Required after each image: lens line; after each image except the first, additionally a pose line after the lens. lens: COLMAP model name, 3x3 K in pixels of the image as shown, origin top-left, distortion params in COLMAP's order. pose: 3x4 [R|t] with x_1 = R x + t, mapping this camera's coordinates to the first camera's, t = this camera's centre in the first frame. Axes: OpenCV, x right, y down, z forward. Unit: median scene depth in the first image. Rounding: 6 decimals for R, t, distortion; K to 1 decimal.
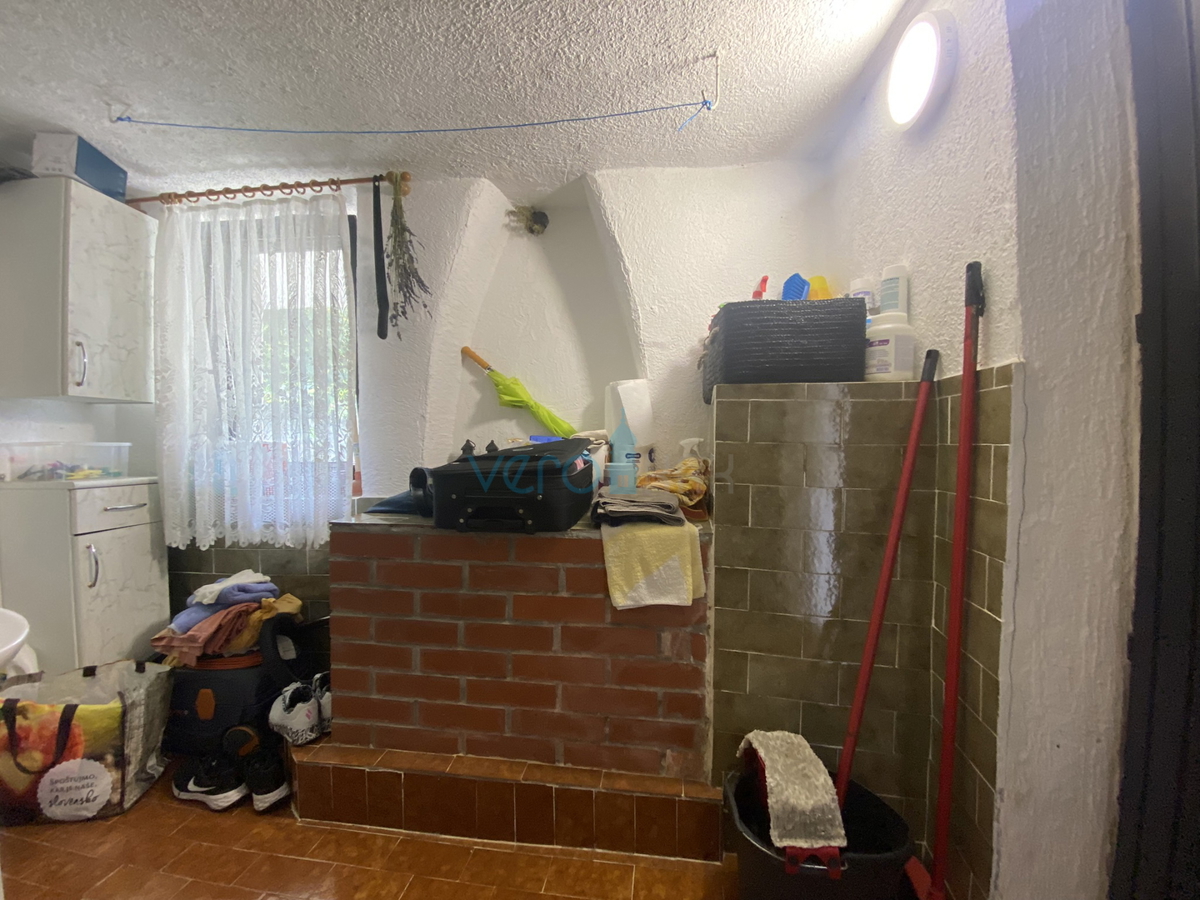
lens RADIAL K [[495.8, 0, 606.9], [0, 495.8, 446.0], [0, 0, 1]] dist [0.029526, -0.024452]
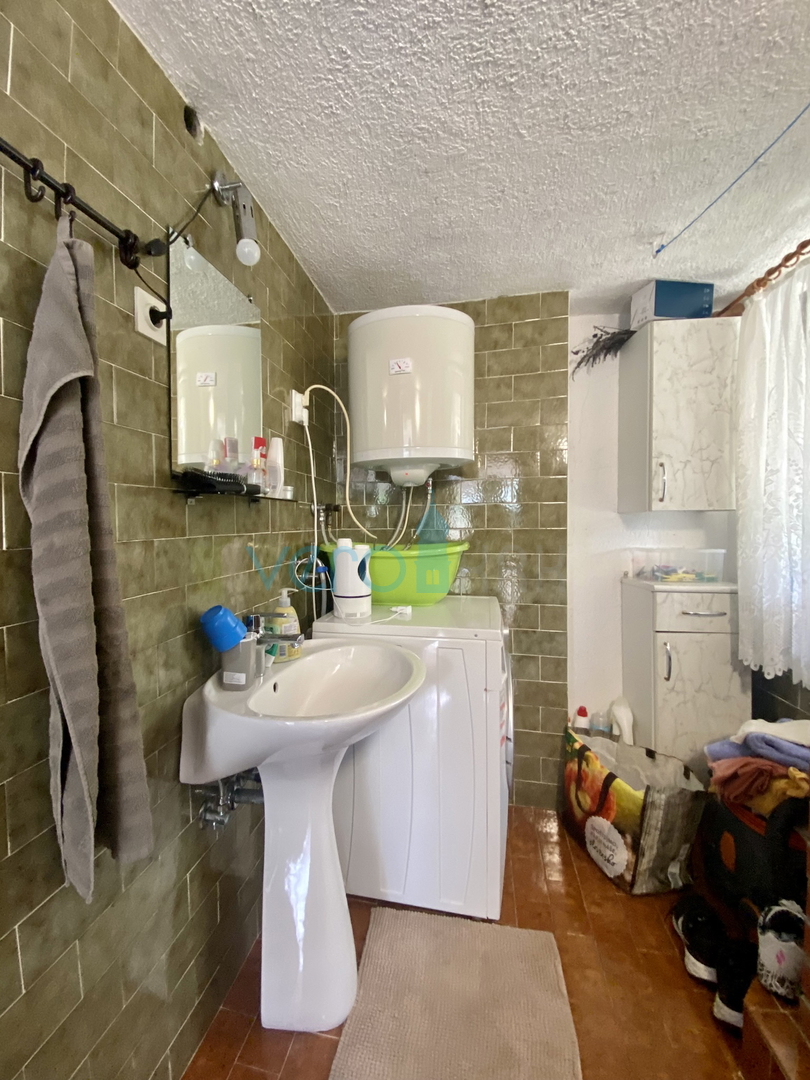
lens RADIAL K [[499.7, 0, 402.2], [0, 499.7, 524.3], [0, 0, 1]] dist [0.004175, -0.011820]
pose [[-0.096204, 0.025774, -0.995028, 0.134206], [0.004088, 0.999666, 0.025499, -0.099302], [0.995353, -0.001614, -0.096278, 0.512662]]
